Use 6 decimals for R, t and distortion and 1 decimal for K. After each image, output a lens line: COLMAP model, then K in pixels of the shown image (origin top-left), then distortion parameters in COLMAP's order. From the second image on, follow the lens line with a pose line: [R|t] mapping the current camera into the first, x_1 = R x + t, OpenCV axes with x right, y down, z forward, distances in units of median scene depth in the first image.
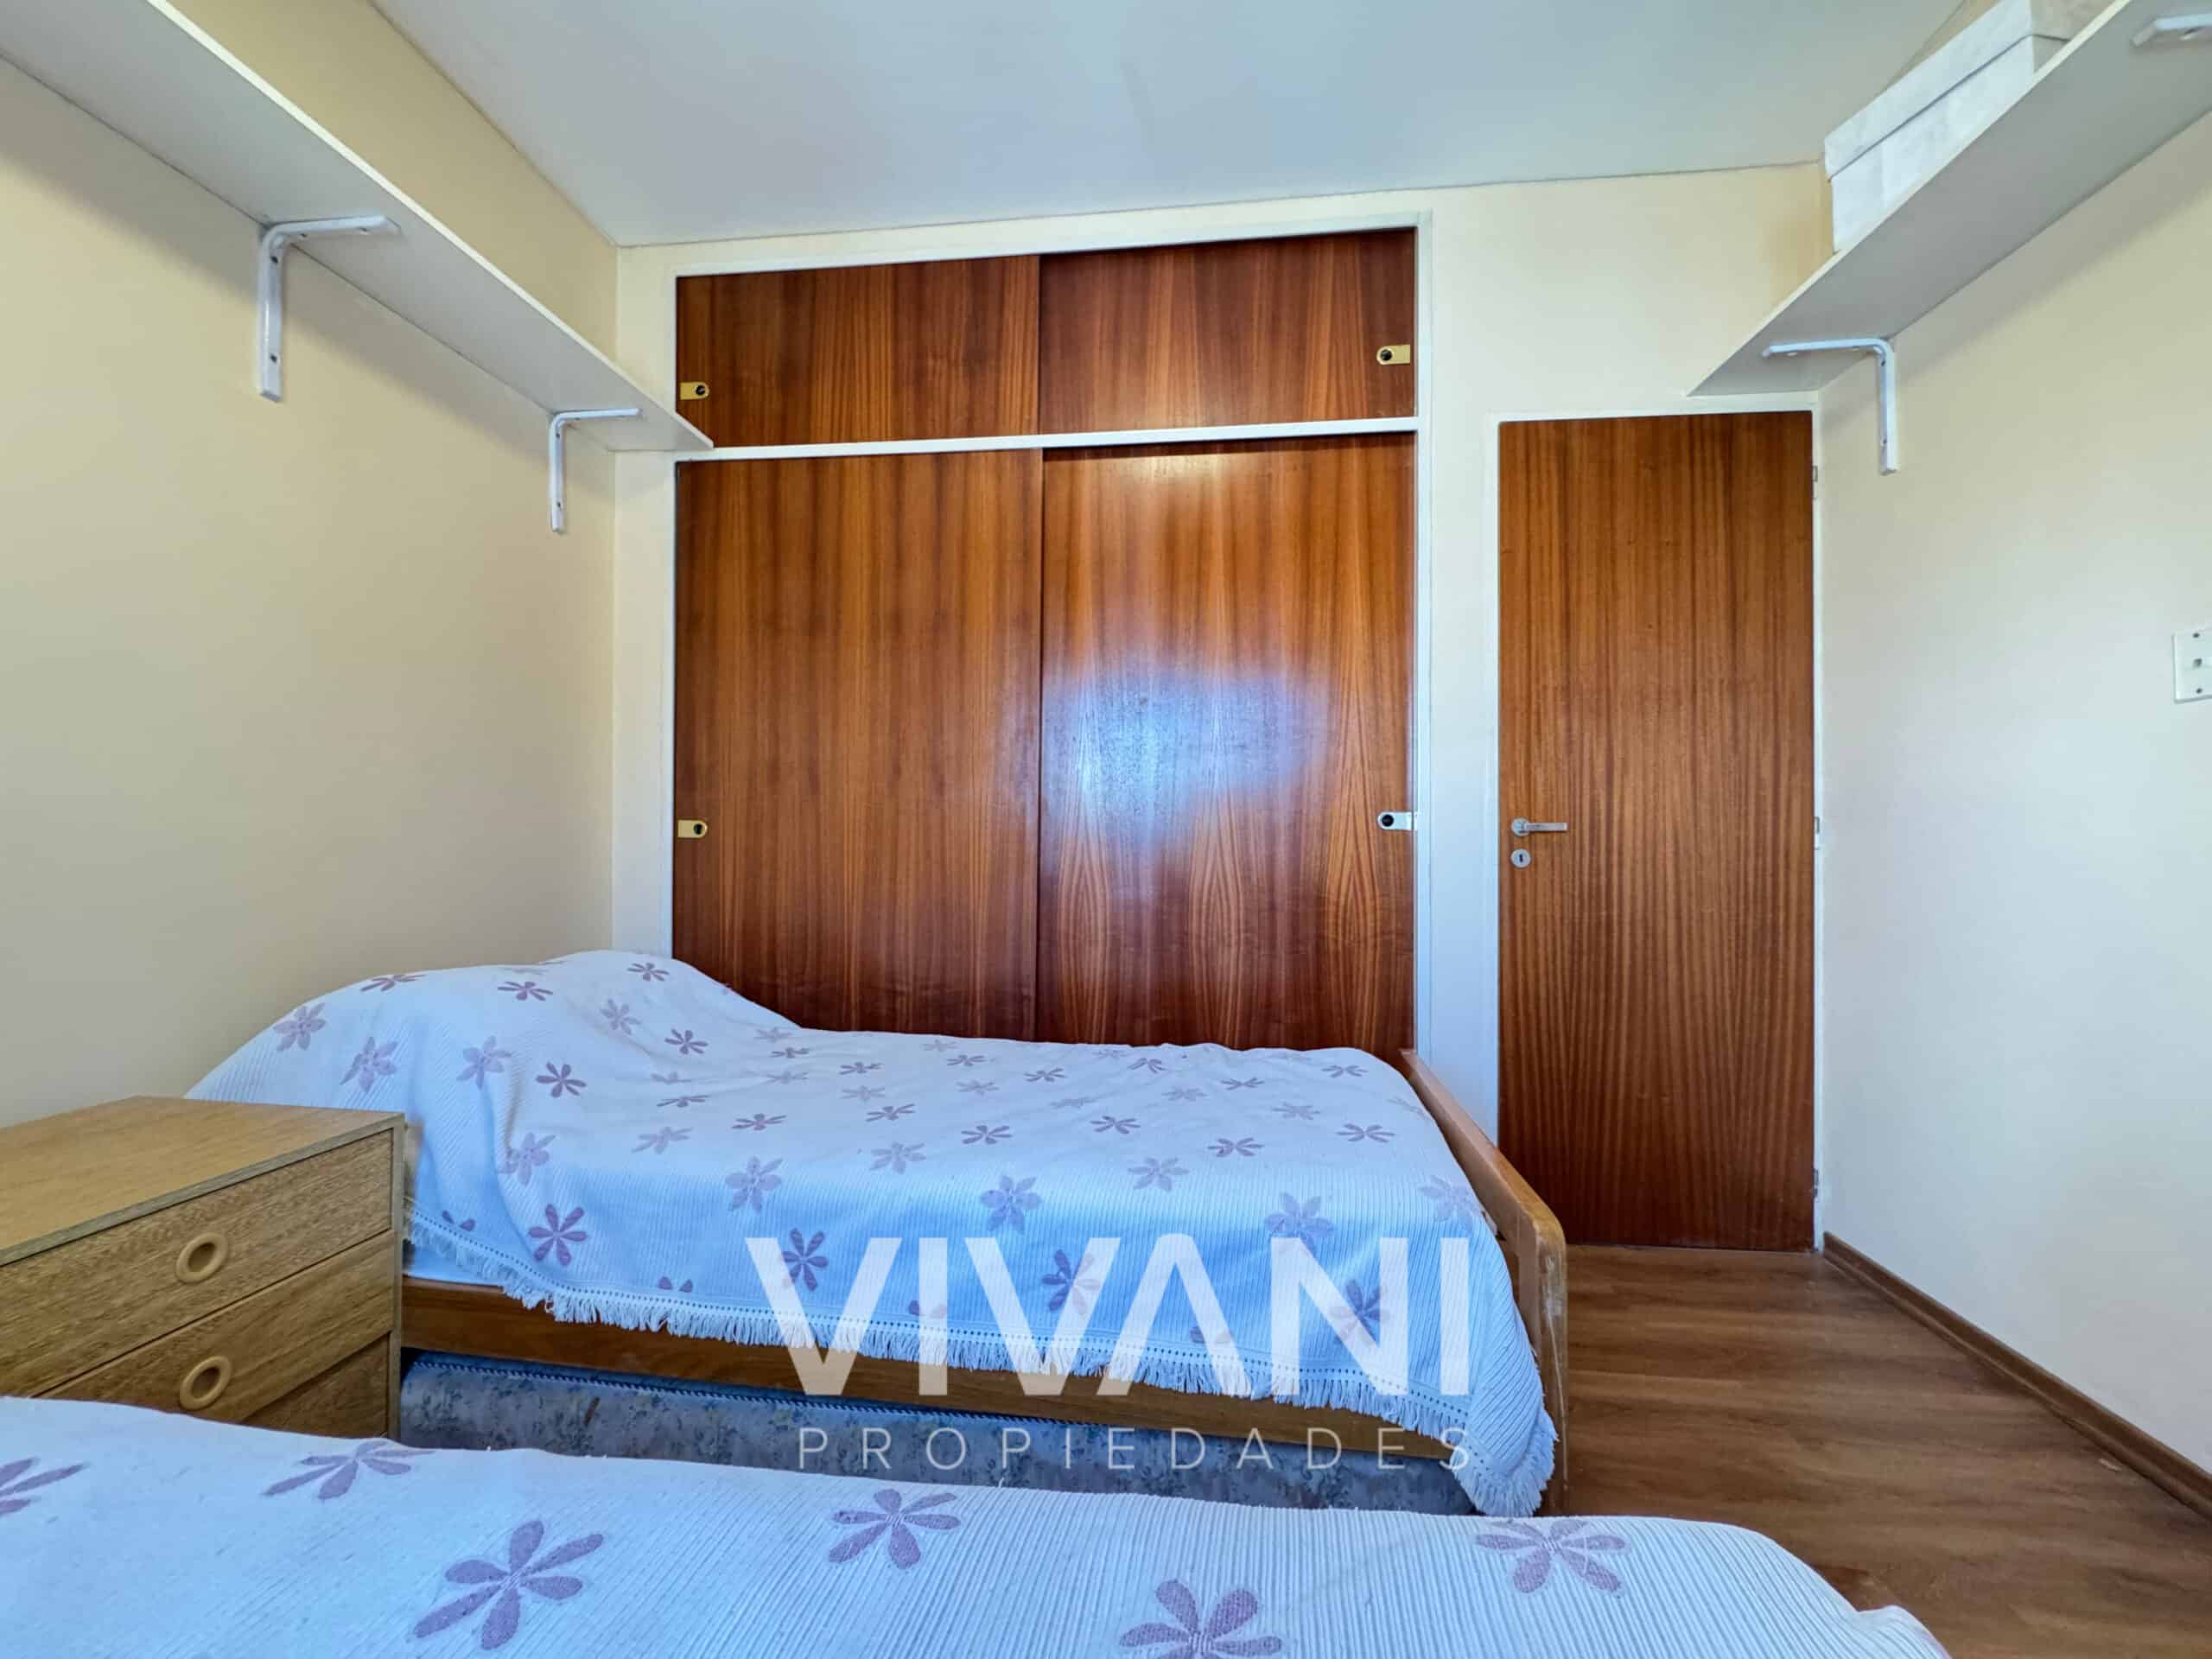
lens RADIAL K [[882.5, 0, 1102.1], [0, 882.5, 828.1], [0, 0, 1]] dist [-0.003377, 0.000223]
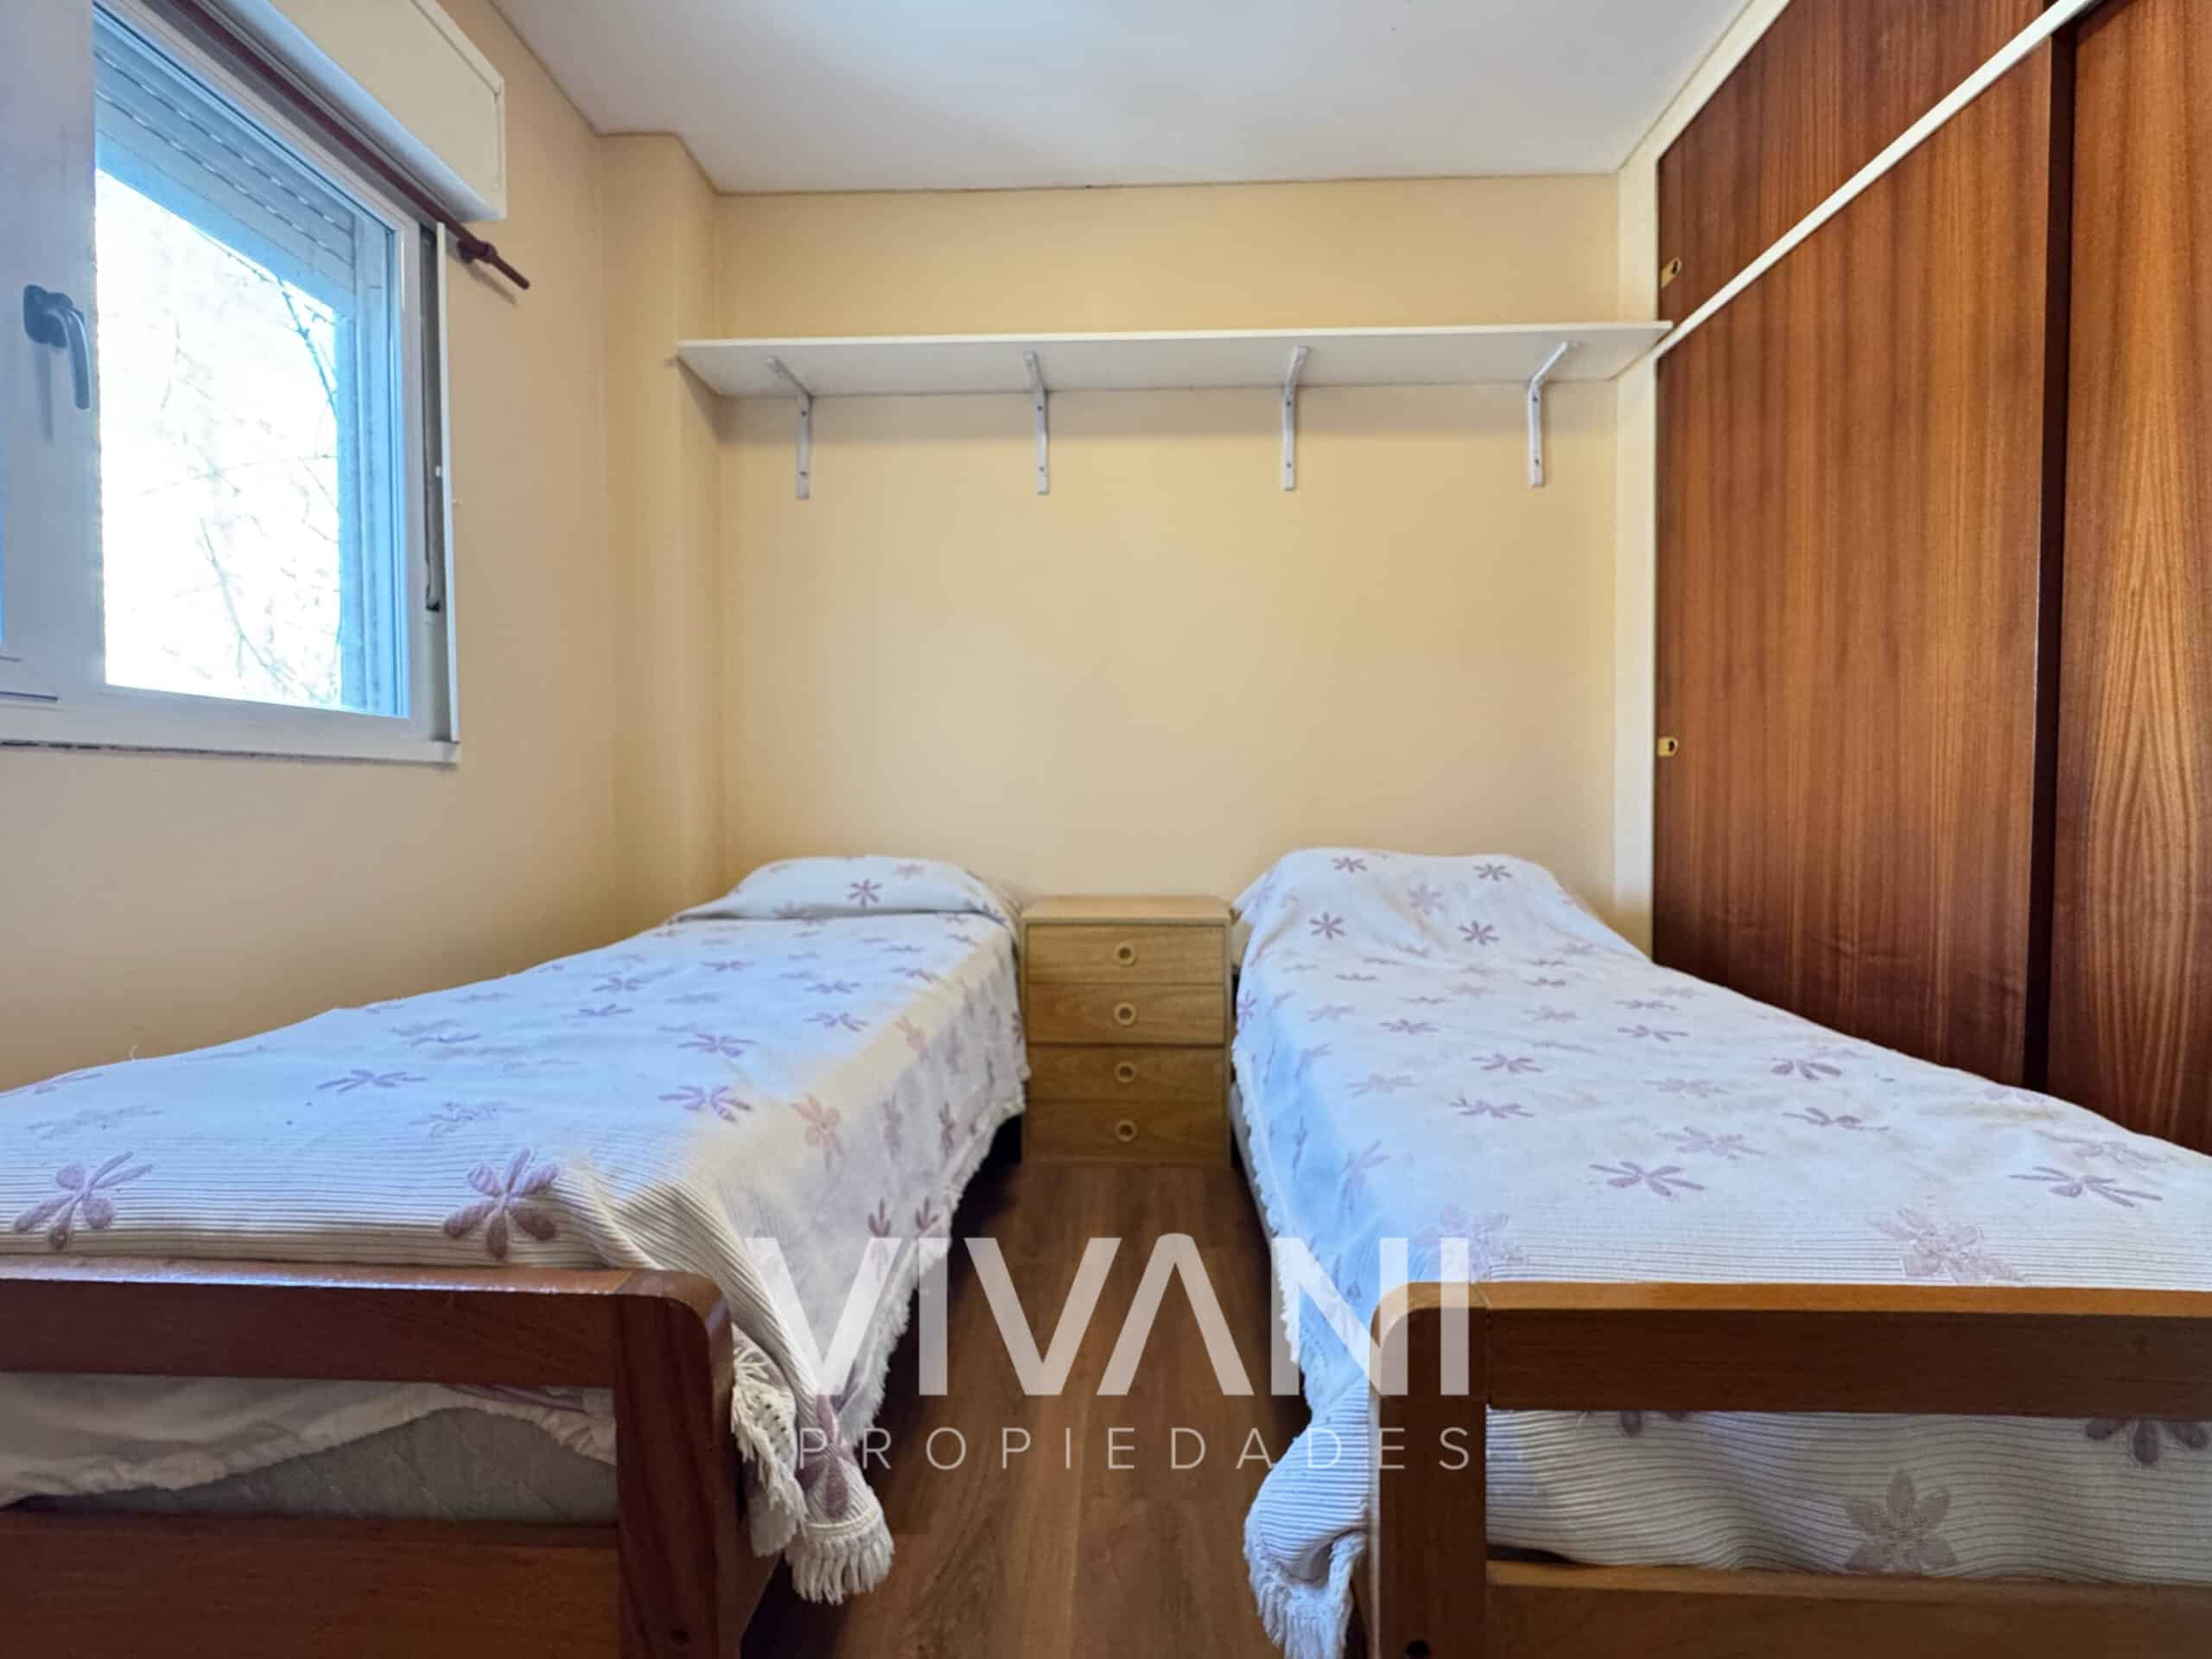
lens RADIAL K [[882.5, 0, 1102.1], [0, 882.5, 828.1], [0, 0, 1]] dist [-0.003377, 0.000223]
pose [[0.102434, 0.031278, -0.994248, 0.431804], [0.011937, 0.999395, 0.032670, 0.052437], [0.994668, -0.015215, 0.101999, 0.315606]]
